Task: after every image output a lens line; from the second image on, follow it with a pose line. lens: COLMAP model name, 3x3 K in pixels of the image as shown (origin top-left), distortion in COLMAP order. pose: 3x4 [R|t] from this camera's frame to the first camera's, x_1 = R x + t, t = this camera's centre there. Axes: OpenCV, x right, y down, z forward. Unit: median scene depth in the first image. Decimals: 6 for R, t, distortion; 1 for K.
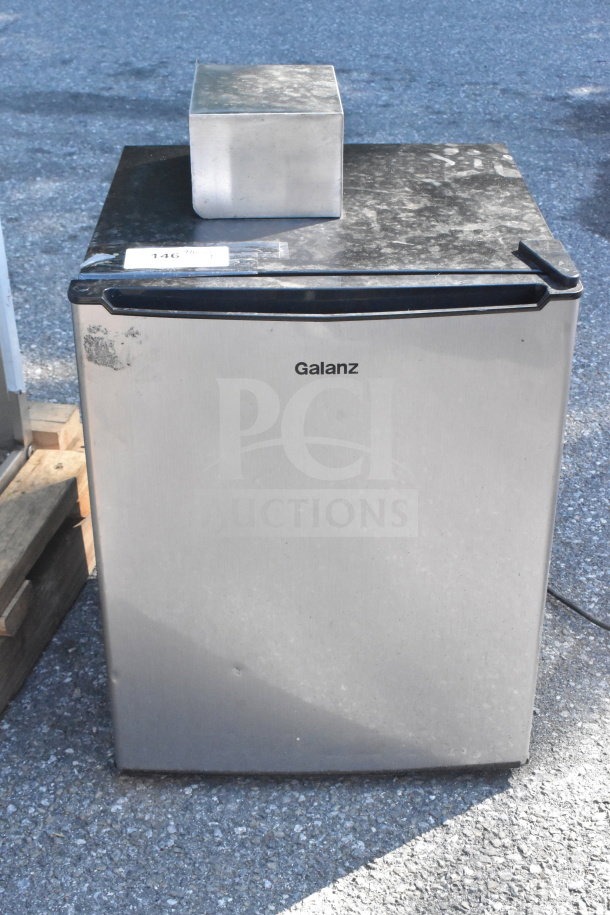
lens RADIAL K [[1332.5, 0, 306.4], [0, 1332.5, 441.5], [0, 0, 1]] dist [-0.014366, 0.000242]
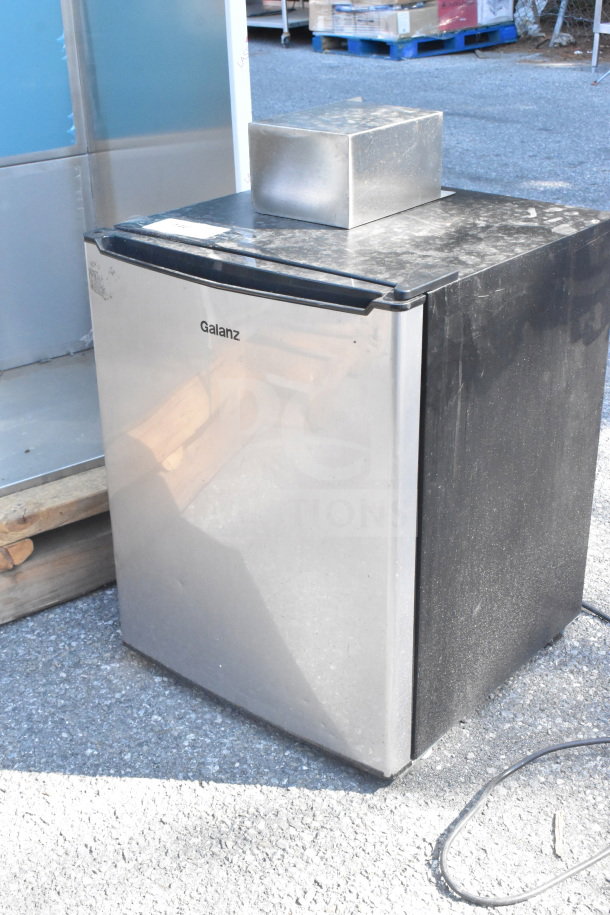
lens RADIAL K [[1204.6, 0, 305.0], [0, 1204.6, 457.5], [0, 0, 1]] dist [-0.017887, 0.002378]
pose [[0.750589, 0.262529, -0.606378, 0.652264], [-0.306028, 0.951446, 0.033117, -0.005732], [0.585630, 0.160712, 0.794486, 0.190034]]
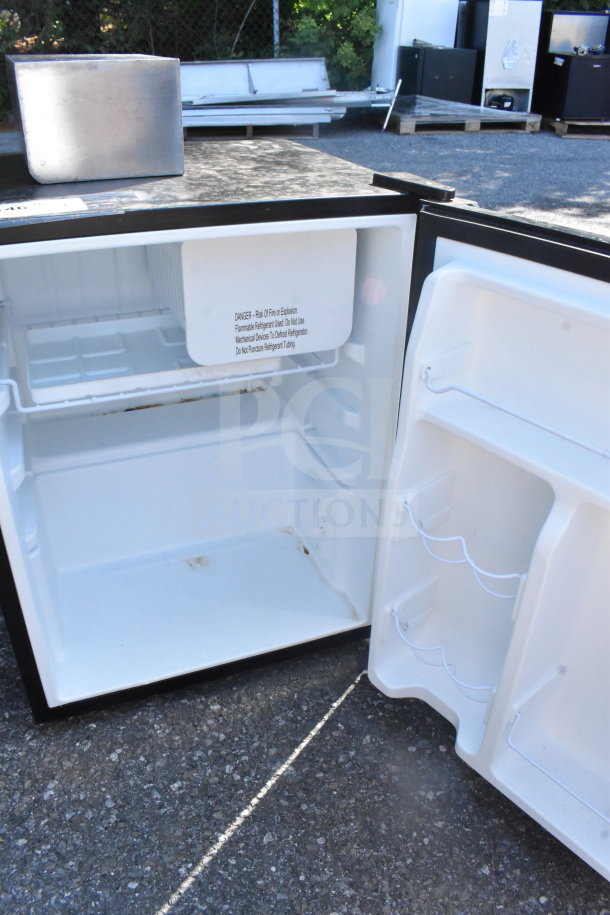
lens RADIAL K [[709.7, 0, 305.0], [0, 709.7, 457.5], [0, 0, 1]] dist [-0.114020, 0.030584]
pose [[0.937722, -0.160783, 0.307937, -0.081519], [0.145916, 0.986755, 0.070873, 0.014899], [-0.315254, -0.021526, 0.948763, 0.469295]]
